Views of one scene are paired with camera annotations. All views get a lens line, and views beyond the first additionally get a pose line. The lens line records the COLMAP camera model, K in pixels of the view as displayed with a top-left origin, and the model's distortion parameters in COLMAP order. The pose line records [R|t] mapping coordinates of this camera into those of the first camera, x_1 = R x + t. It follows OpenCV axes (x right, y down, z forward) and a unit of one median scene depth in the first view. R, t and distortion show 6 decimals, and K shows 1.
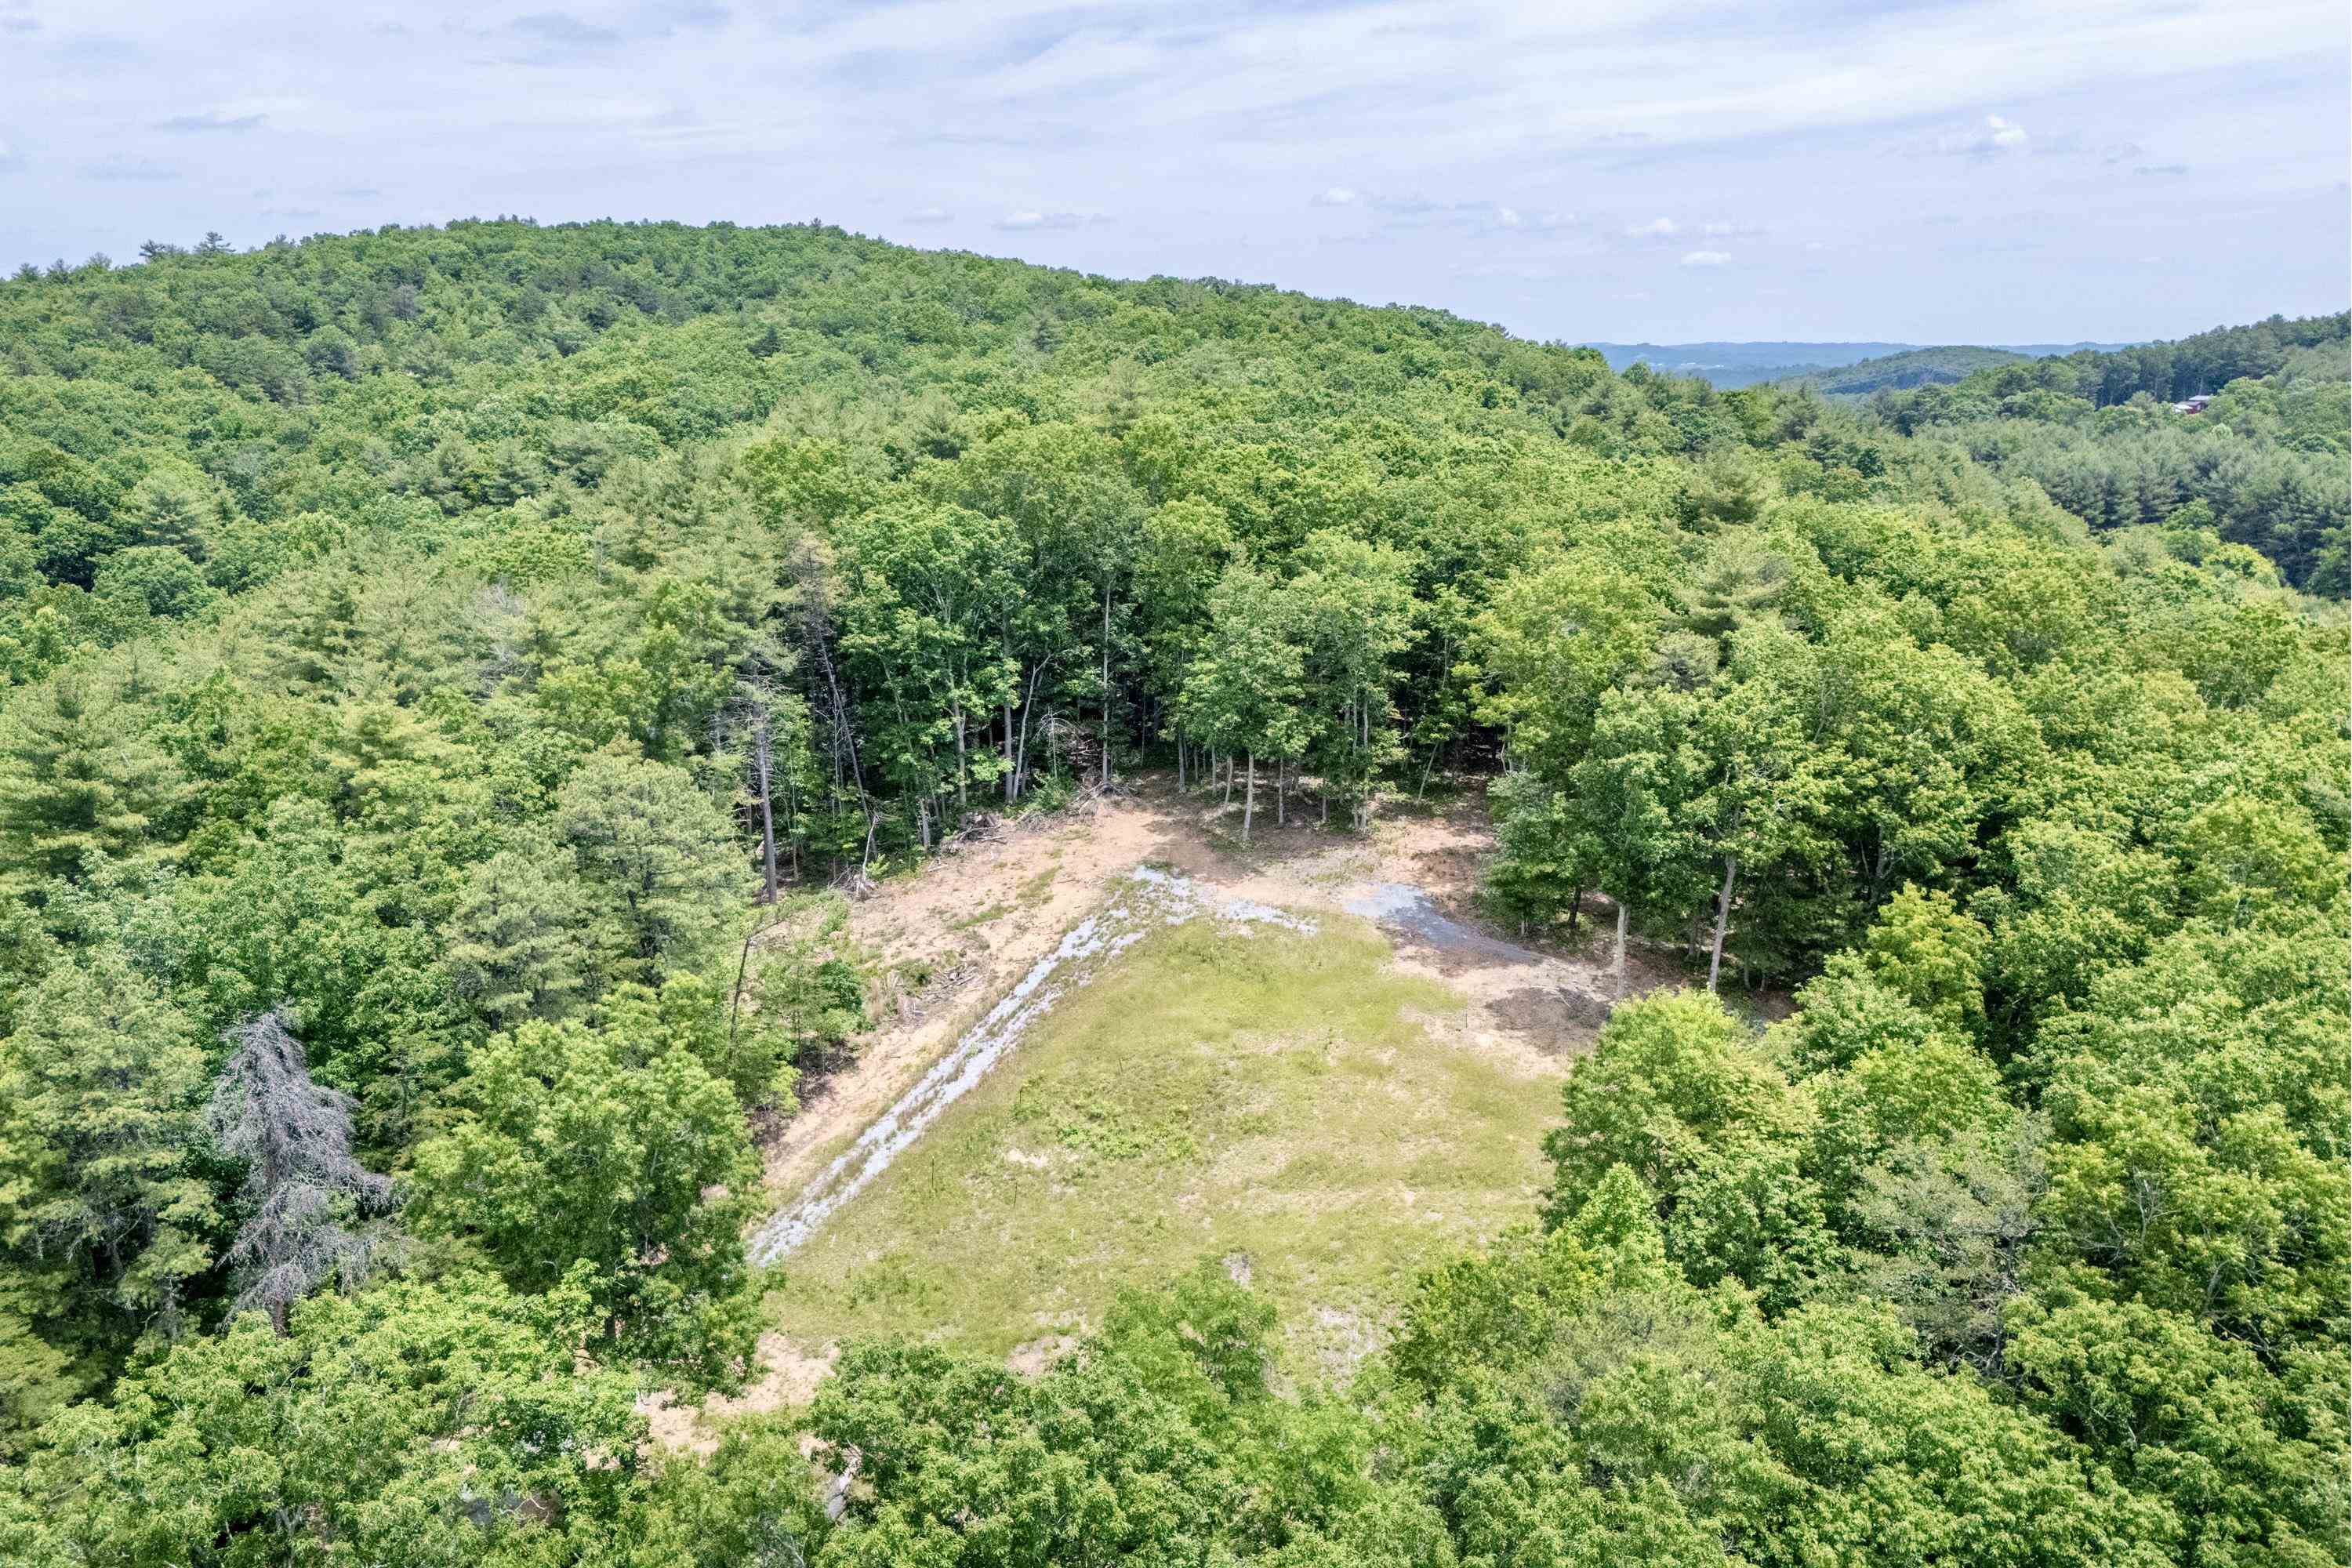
lens RADIAL K [[1725.8, 0, 1176.1], [0, 1725.8, 837.5], [0, 0, 1]] dist [0.075608, -0.072461]
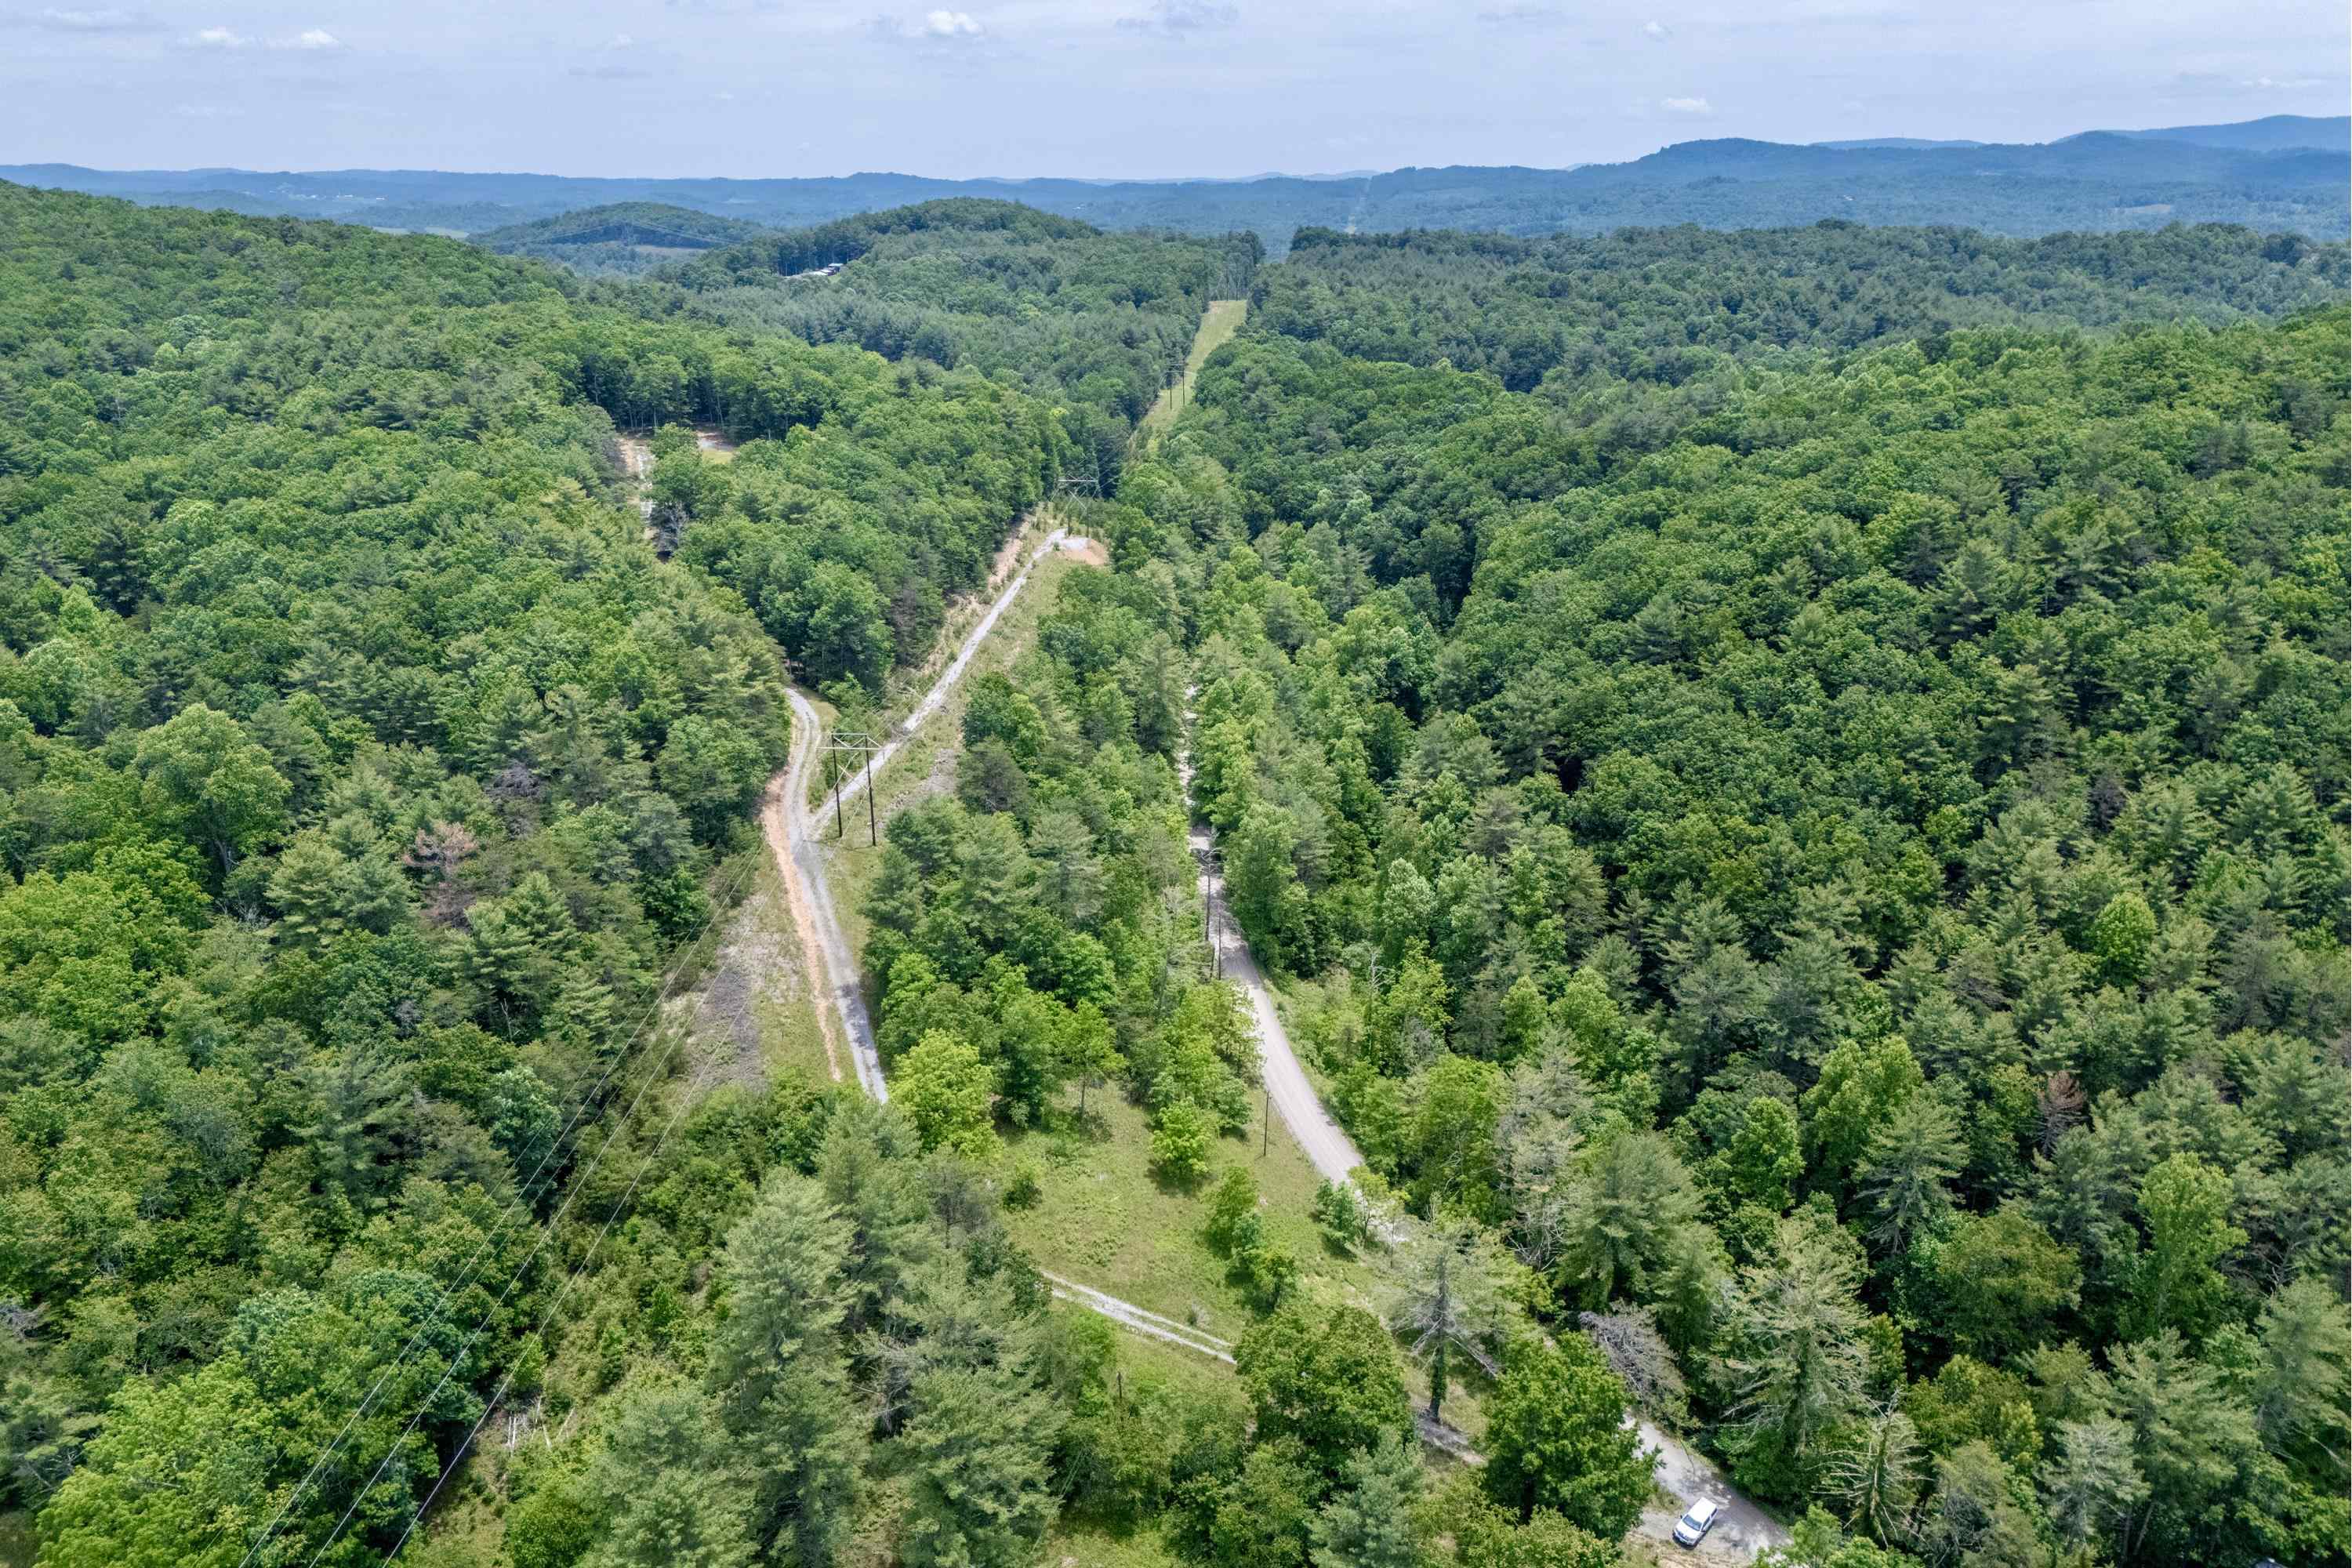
lens RADIAL K [[1725.8, 0, 1173.5], [0, 1725.8, 869.8], [0, 0, 1]] dist [0.075608, -0.072461]
pose [[0.763632, -0.239528, 0.599576, -0.571487], [0.175837, 0.970690, 0.163837, 0.174836], [-0.621246, -0.019683, 0.783368, -0.963204]]
